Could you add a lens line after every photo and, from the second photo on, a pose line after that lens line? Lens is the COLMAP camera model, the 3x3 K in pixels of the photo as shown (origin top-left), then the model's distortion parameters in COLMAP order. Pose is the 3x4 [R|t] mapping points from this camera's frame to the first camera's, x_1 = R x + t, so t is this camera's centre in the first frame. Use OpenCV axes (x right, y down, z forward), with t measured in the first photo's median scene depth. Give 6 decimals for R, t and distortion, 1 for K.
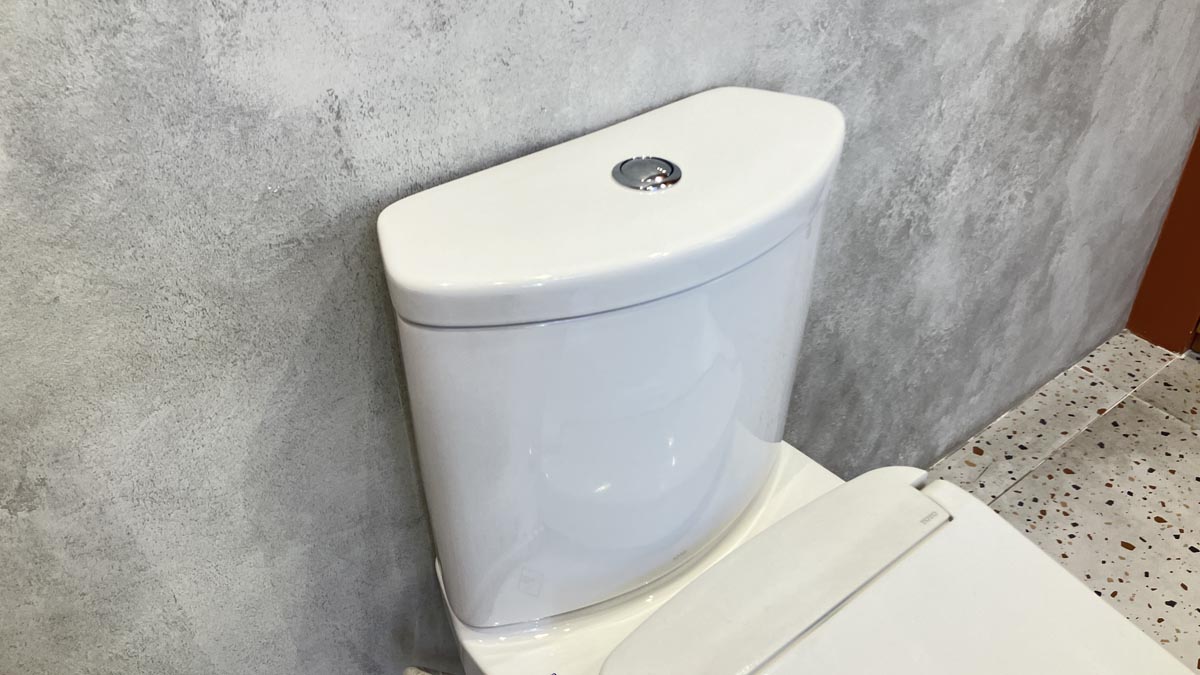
lens RADIAL K [[980.3, 0, 594.2], [0, 980.3, 321.1], [0, 0, 1]] dist [0.046368, -0.080120]
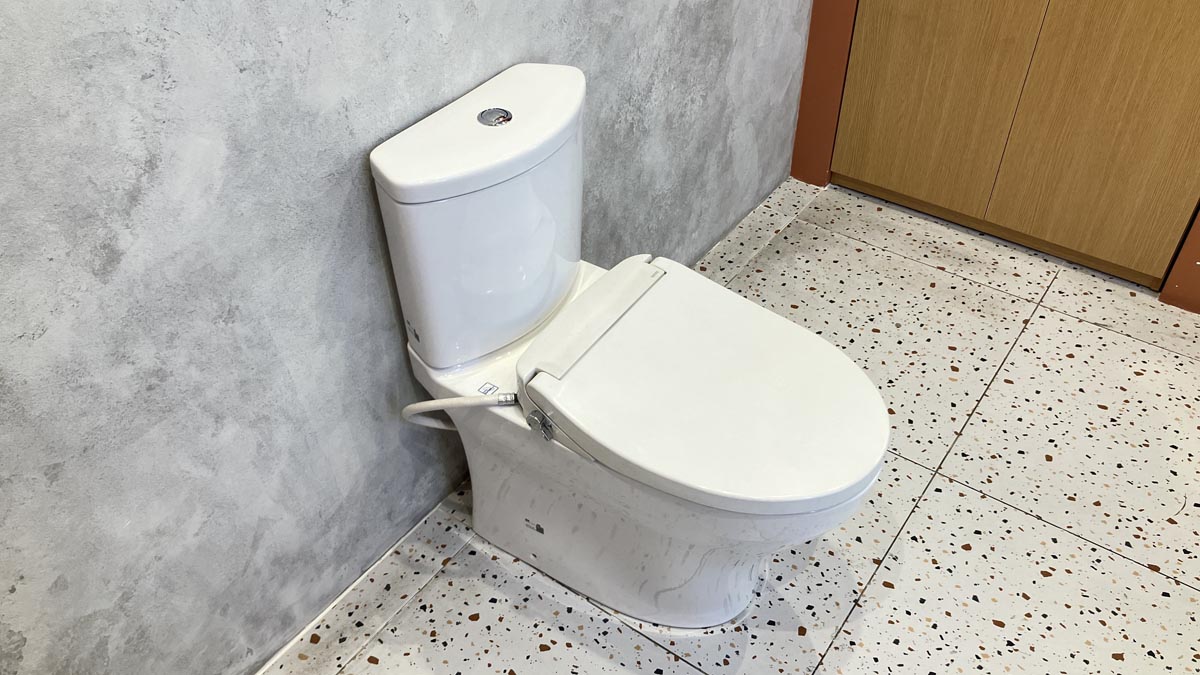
lens RADIAL K [[993.2, 0, 592.6], [0, 993.2, 343.2], [0, 0, 1]] dist [0.084955, -0.161537]
pose [[0.962444, -0.178776, 0.204306, -0.155689], [0.159142, 0.981228, 0.108926, 0.069035], [-0.219944, -0.072321, 0.972828, -0.655877]]
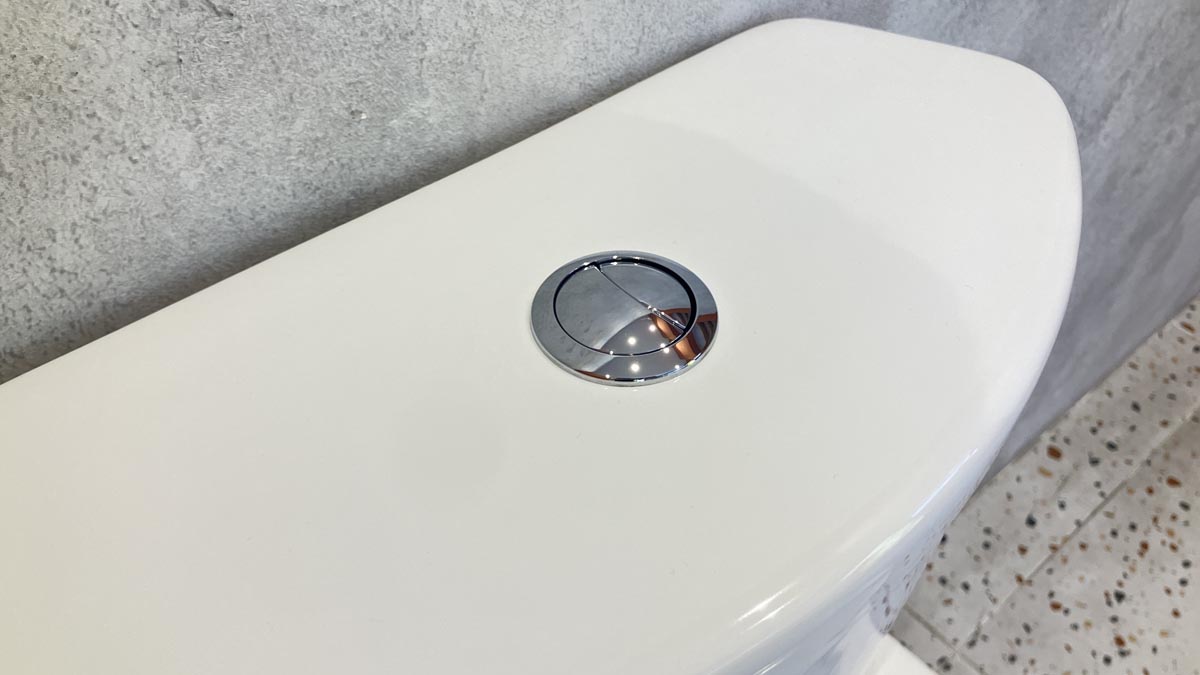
lens RADIAL K [[1010.1, 0, 600.0], [0, 1010.1, 337.5], [0, 0, 1]] dist [-0.040213, 0.075933]
pose [[0.999157, -0.013450, 0.038792, 0.018195], [0.006463, 0.984568, 0.174883, -0.127923], [-0.040545, -0.174485, 0.983825, 0.379151]]
